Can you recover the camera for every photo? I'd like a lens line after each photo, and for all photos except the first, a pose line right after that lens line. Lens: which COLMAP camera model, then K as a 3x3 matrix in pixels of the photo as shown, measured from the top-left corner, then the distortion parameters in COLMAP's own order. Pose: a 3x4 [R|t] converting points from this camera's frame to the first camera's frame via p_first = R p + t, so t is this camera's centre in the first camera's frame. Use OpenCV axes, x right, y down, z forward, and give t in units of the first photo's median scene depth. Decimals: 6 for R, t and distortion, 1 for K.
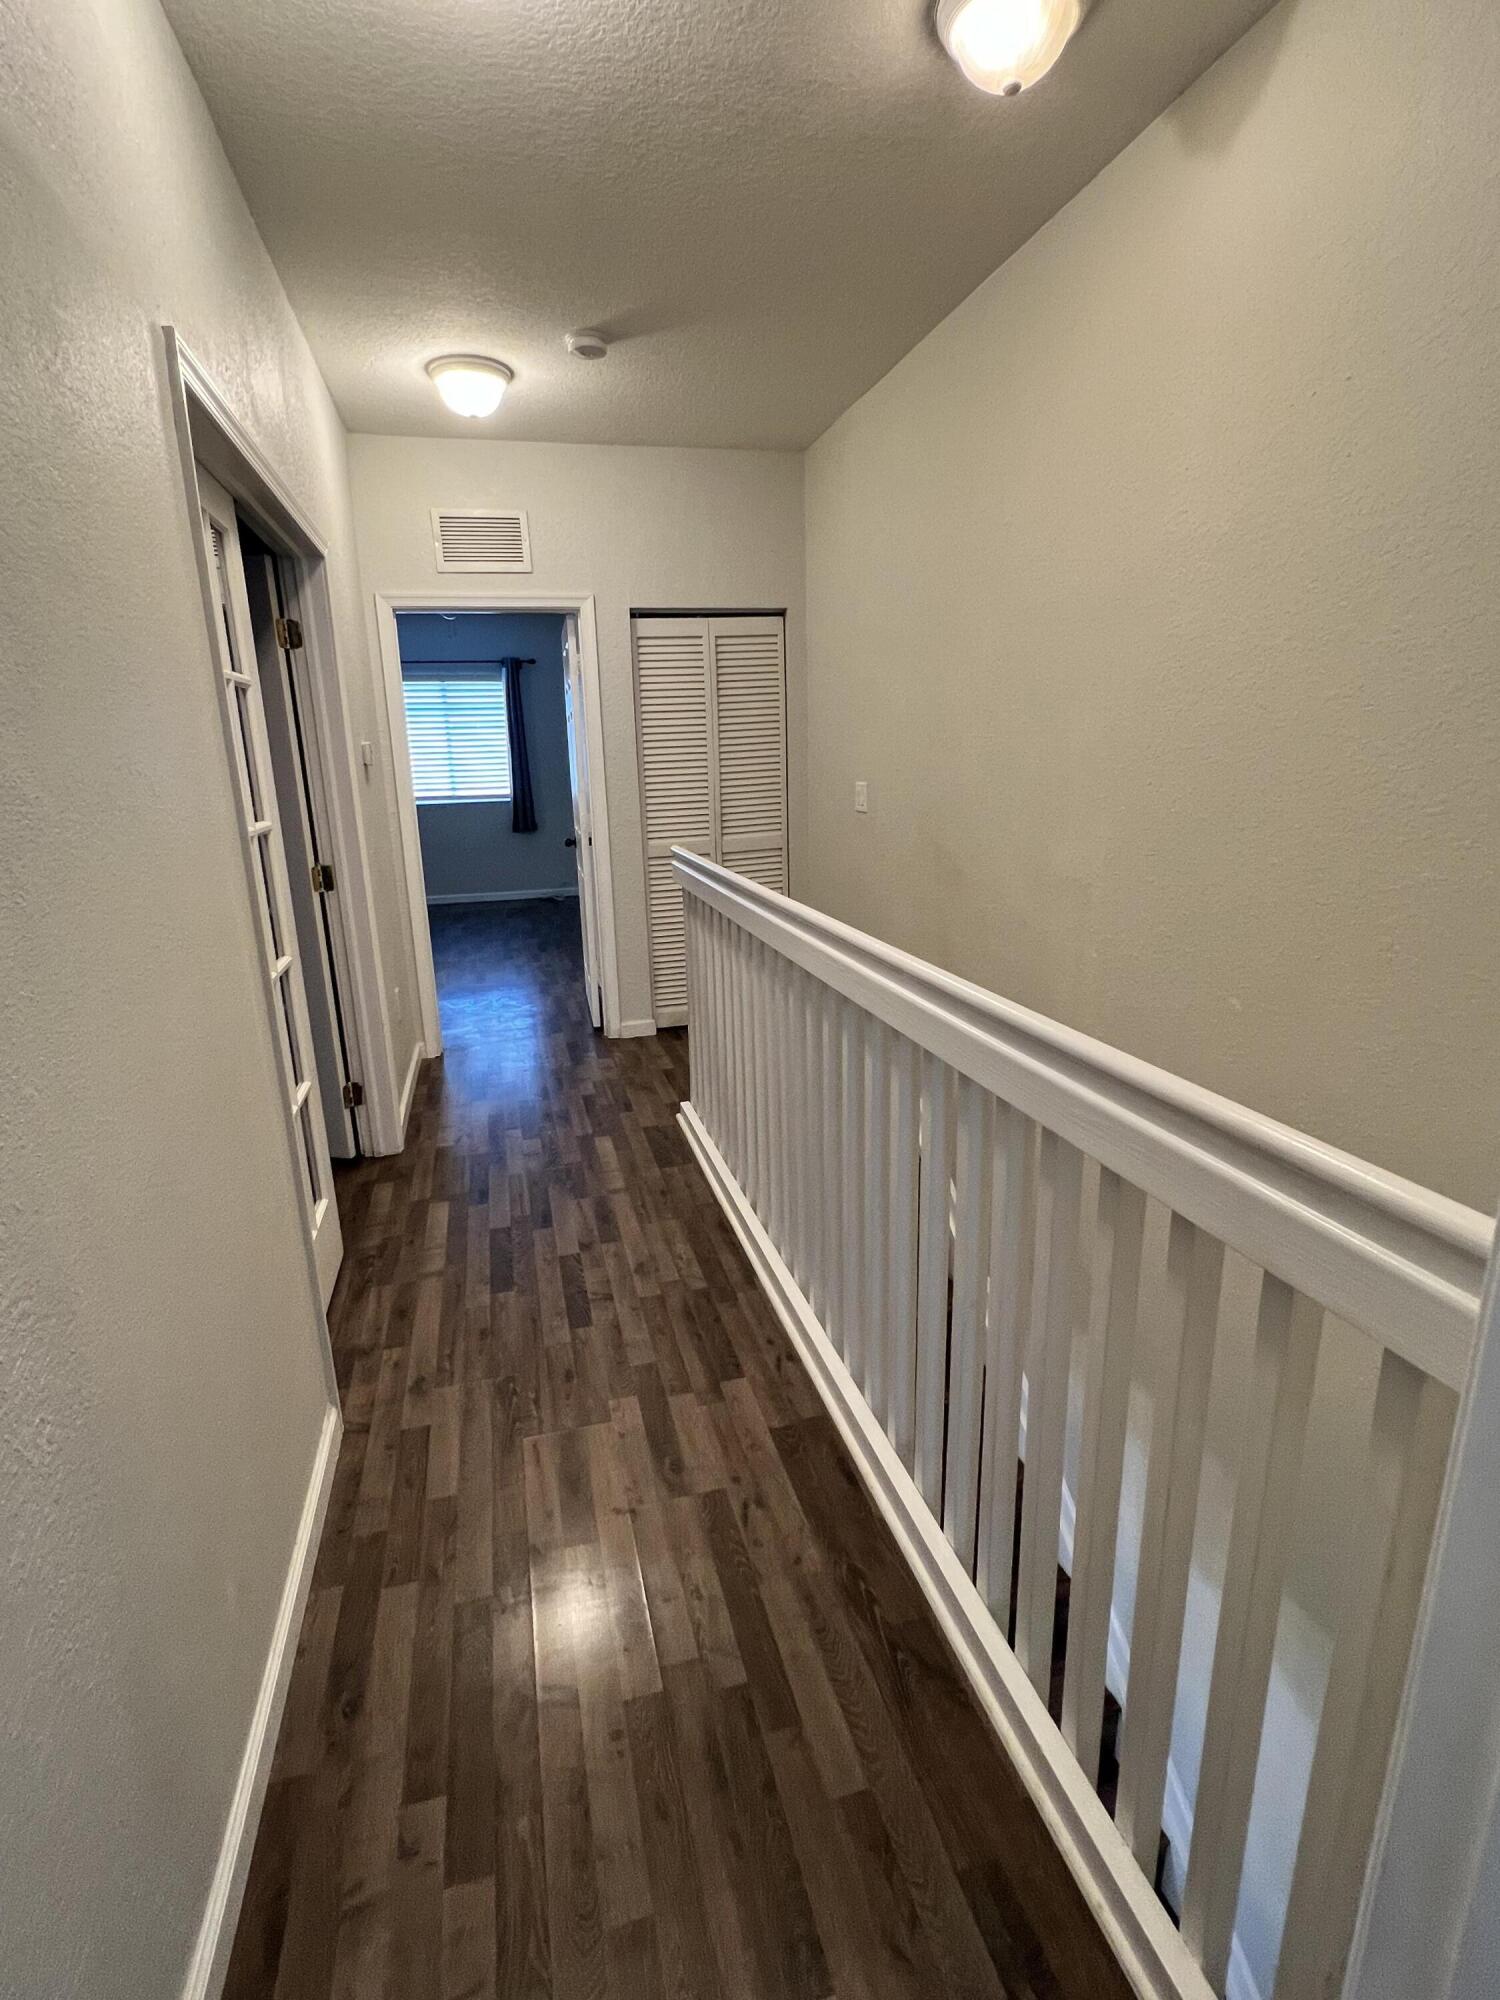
lens RADIAL K [[956.4, 0, 748.0], [0, 956.4, 999.9], [0, 0, 1]] dist [-0.002182, -0.000412]
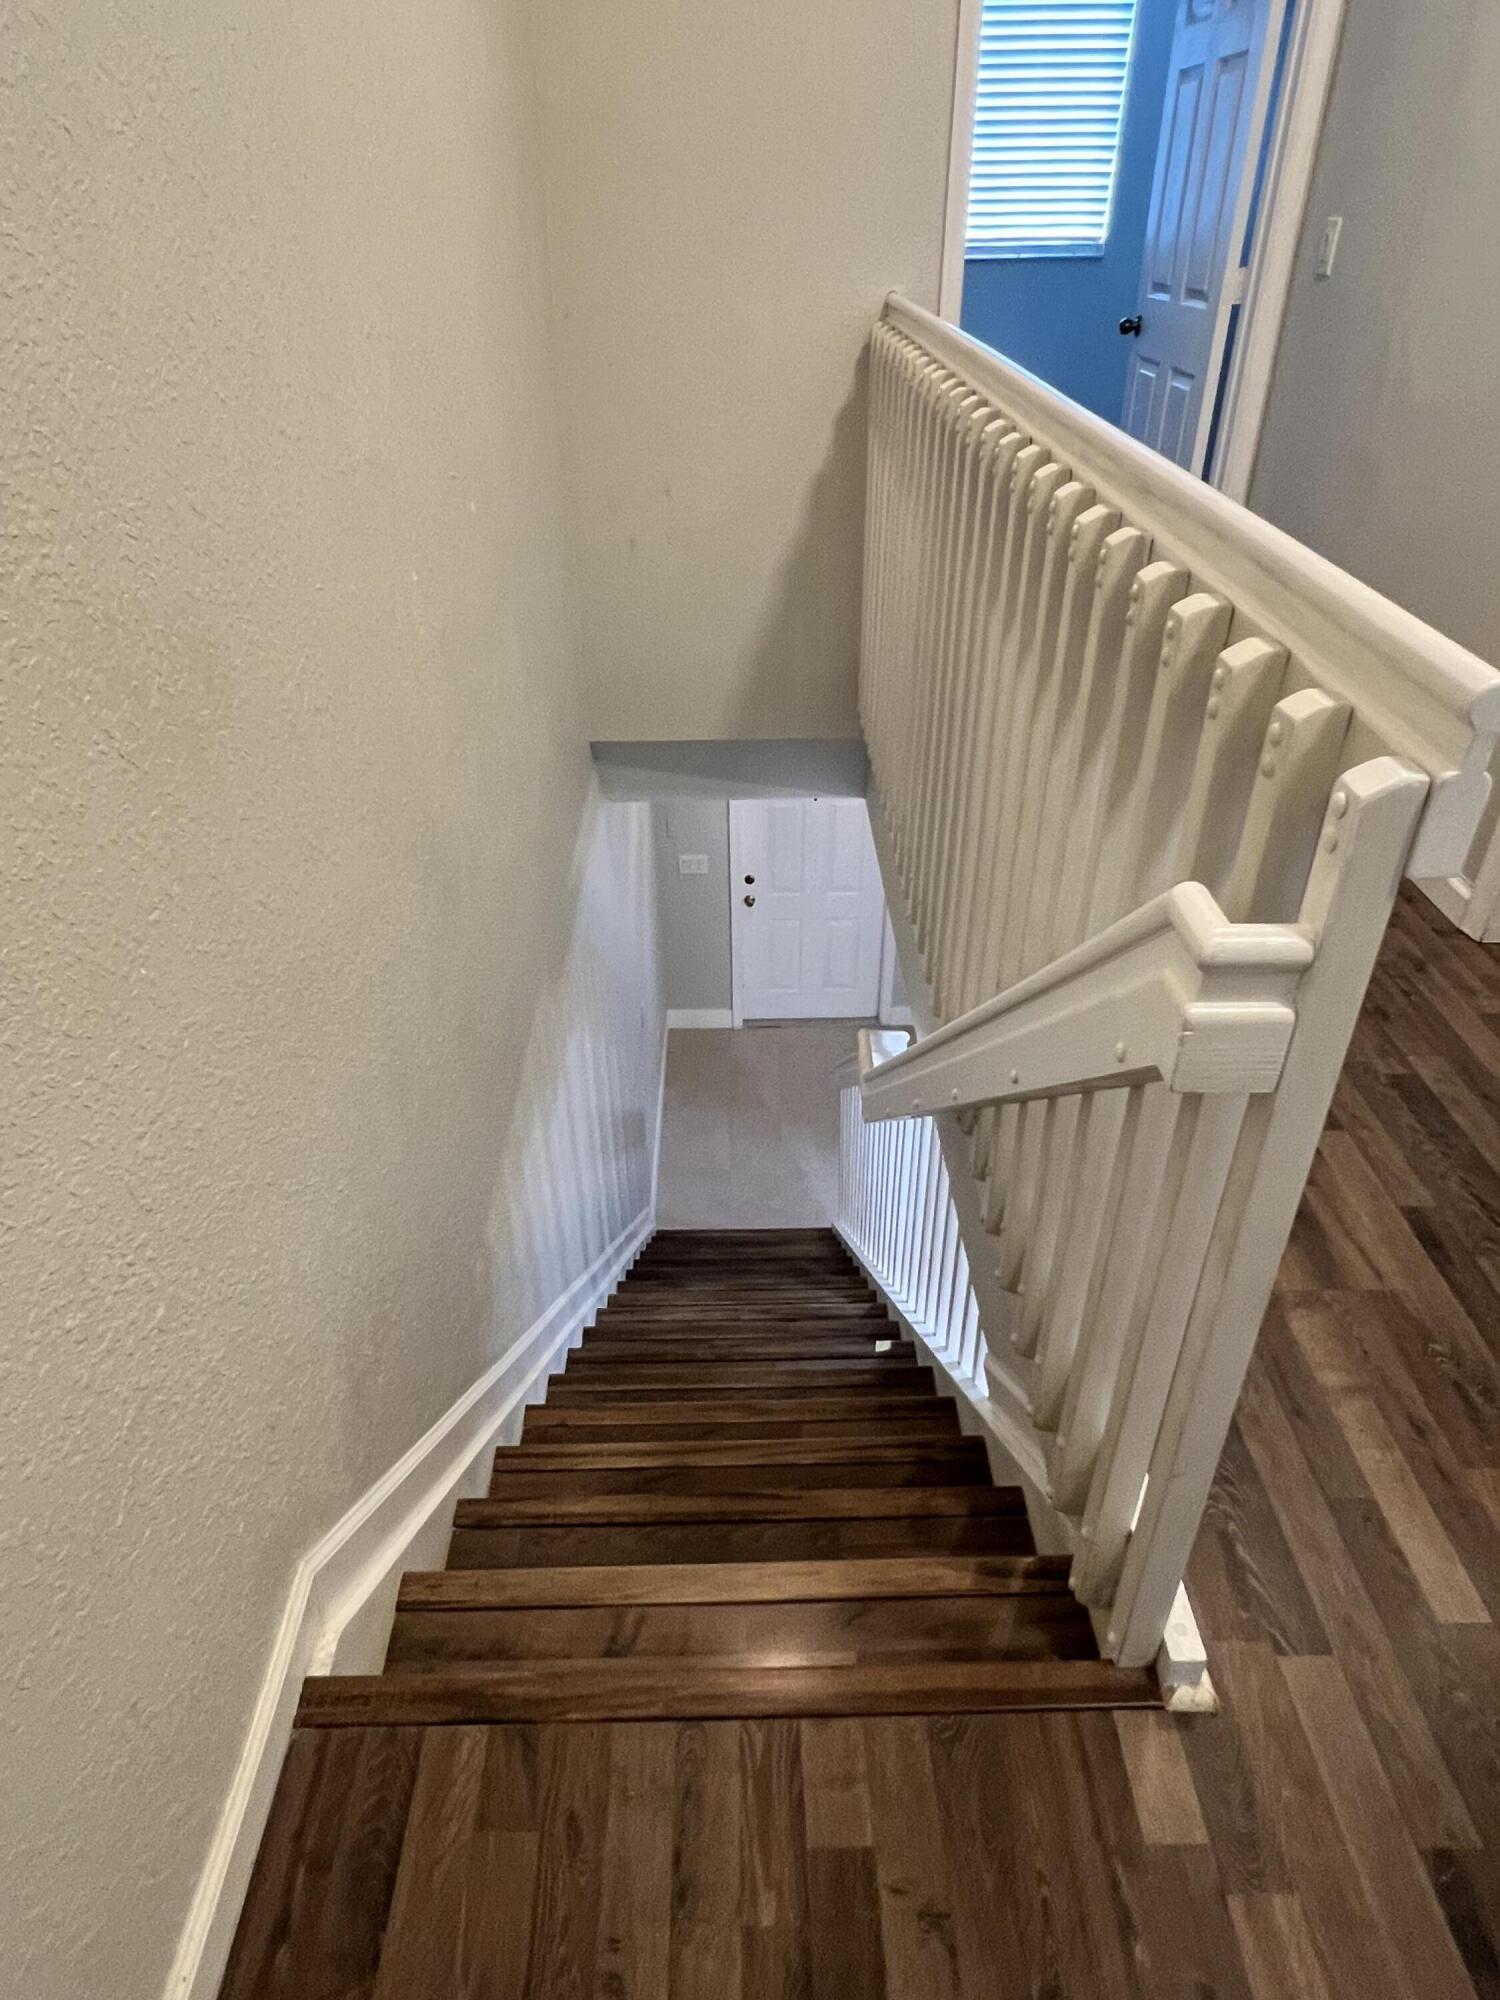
lens RADIAL K [[1216.3, 0, 752.6], [0, 1216.3, 999.8], [0, 0, 1]] dist [-0.000807, 0.000231]
pose [[-0.966857, -0.109897, 0.230455, -0.008790], [0.098555, 0.672019, 0.733946, -0.325202], [-0.235529, 0.732334, -0.638915, 1.337979]]
